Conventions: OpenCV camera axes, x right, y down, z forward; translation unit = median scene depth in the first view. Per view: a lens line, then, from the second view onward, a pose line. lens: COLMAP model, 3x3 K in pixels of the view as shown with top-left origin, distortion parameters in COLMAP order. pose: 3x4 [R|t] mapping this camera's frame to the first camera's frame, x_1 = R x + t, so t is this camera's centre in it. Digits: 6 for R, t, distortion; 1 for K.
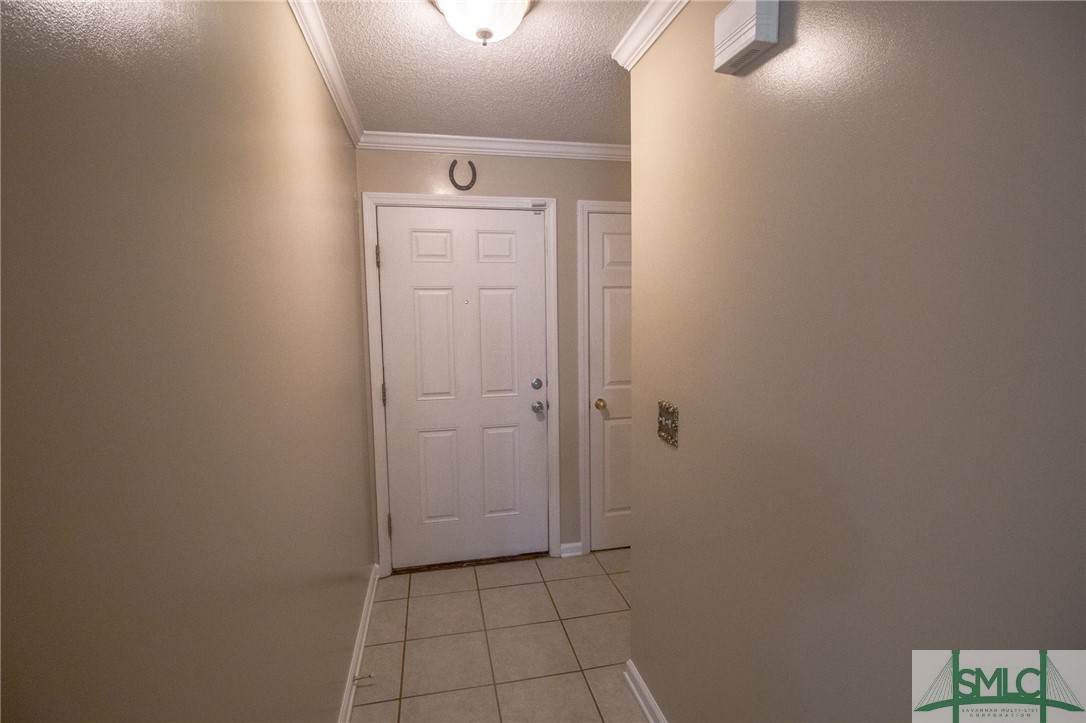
lens RADIAL K [[512.3, 0, 543.0], [0, 512.3, 361.5], [0, 0, 1]] dist [-0.003768, -0.000362]
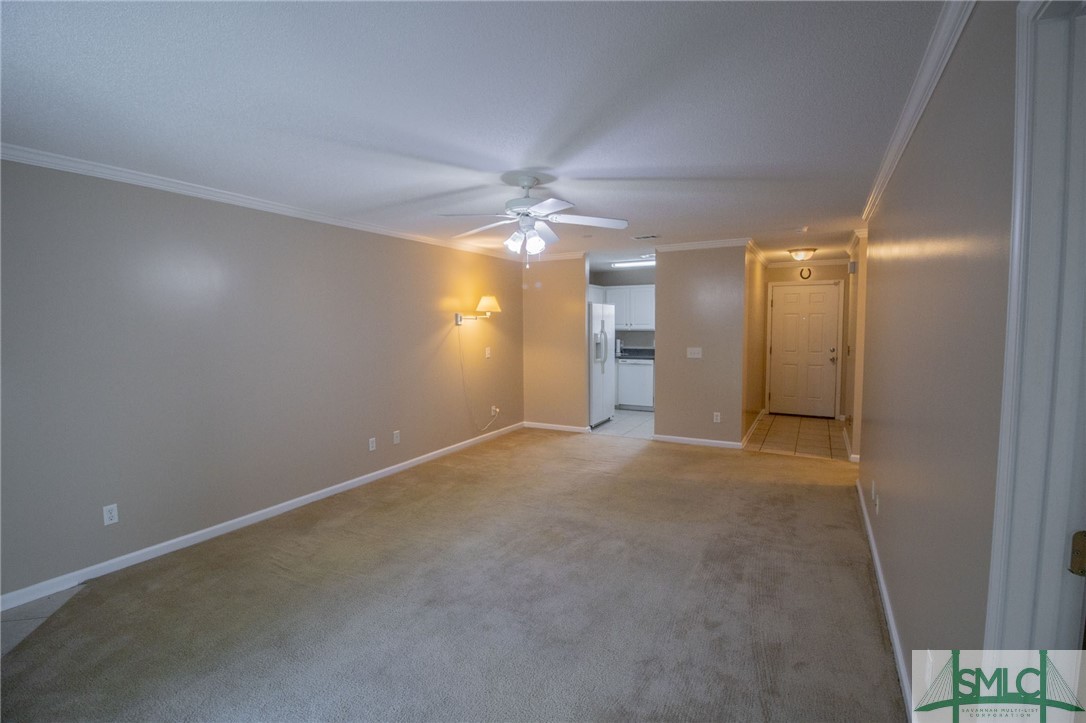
lens RADIAL K [[512.3, 0, 543.0], [0, 512.3, 361.5], [0, 0, 1]] dist [-0.003768, -0.000362]
pose [[0.747550, 0.059071, -0.661574, 0.620185], [-0.070199, 0.997485, 0.009743, 0.182202], [0.660486, 0.039159, 0.749817, -1.943230]]
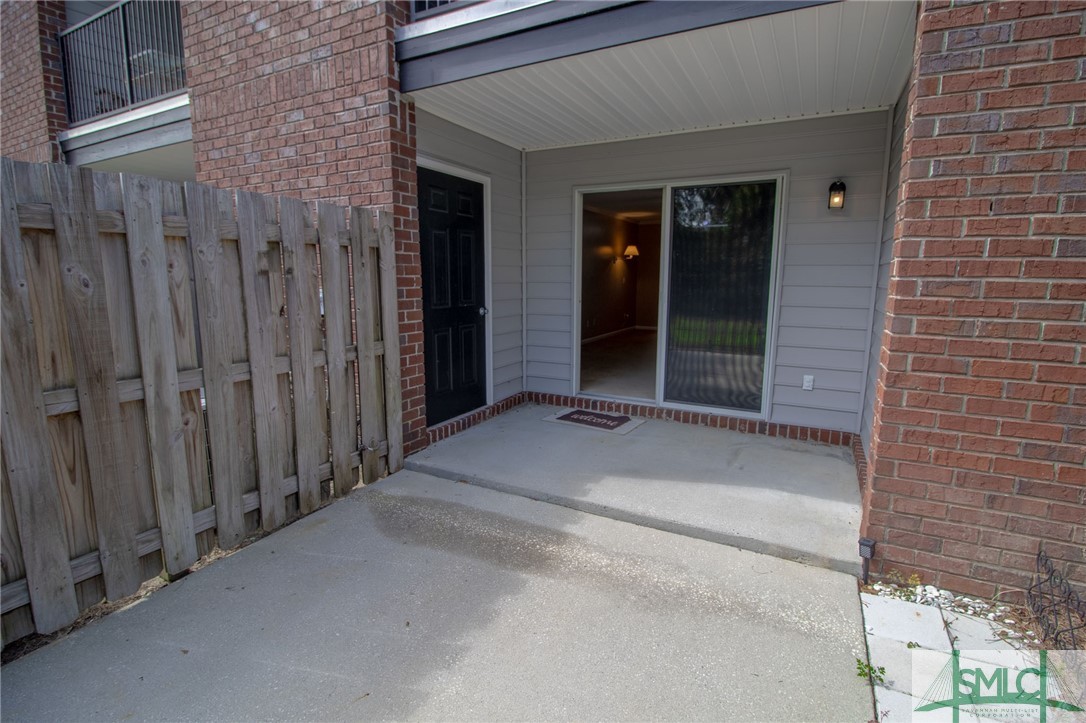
lens RADIAL K [[512.3, 0, 543.0], [0, 512.3, 361.5], [0, 0, 1]] dist [-0.003768, -0.000362]
pose [[0.759053, 0.122873, -0.639329, 0.967563], [-0.075545, 0.992018, 0.100965, 0.437034], [0.646631, -0.028339, 0.762276, -3.670404]]
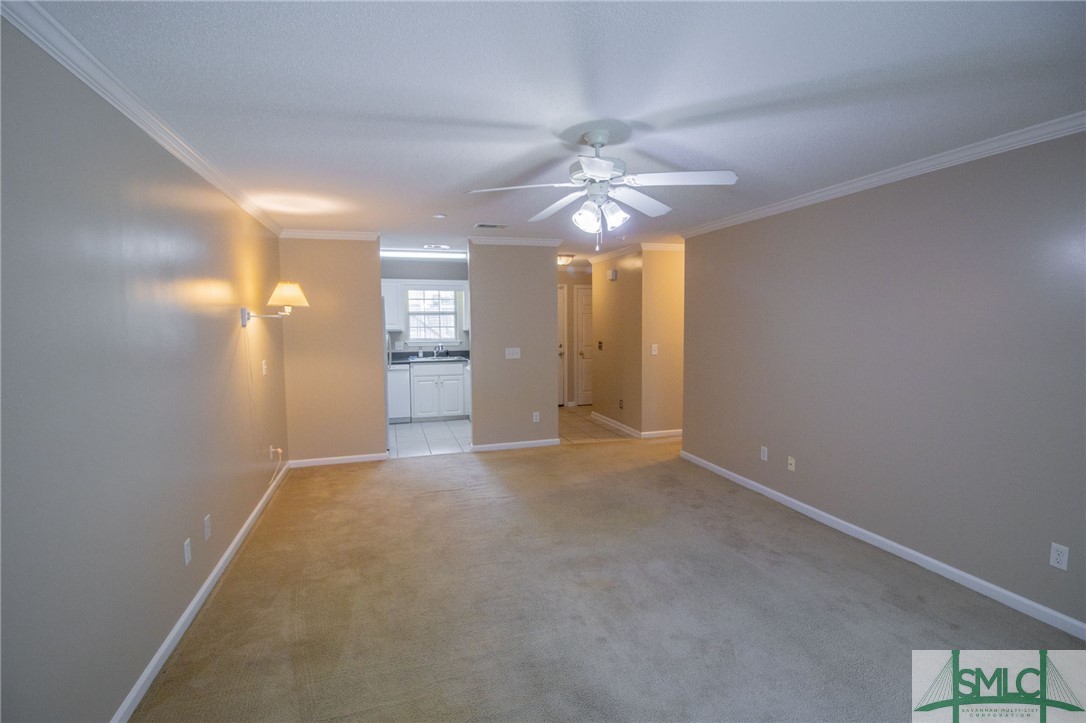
lens RADIAL K [[517.4, 0, 543.0], [0, 517.4, 361.5], [0, 0, 1]] dist [-0.002572, -0.000328]
pose [[0.996788, -0.000373, 0.080081, -0.356374], [0.001968, 0.999801, -0.019839, 0.196509], [-0.080057, 0.019933, 0.996591, -1.994379]]
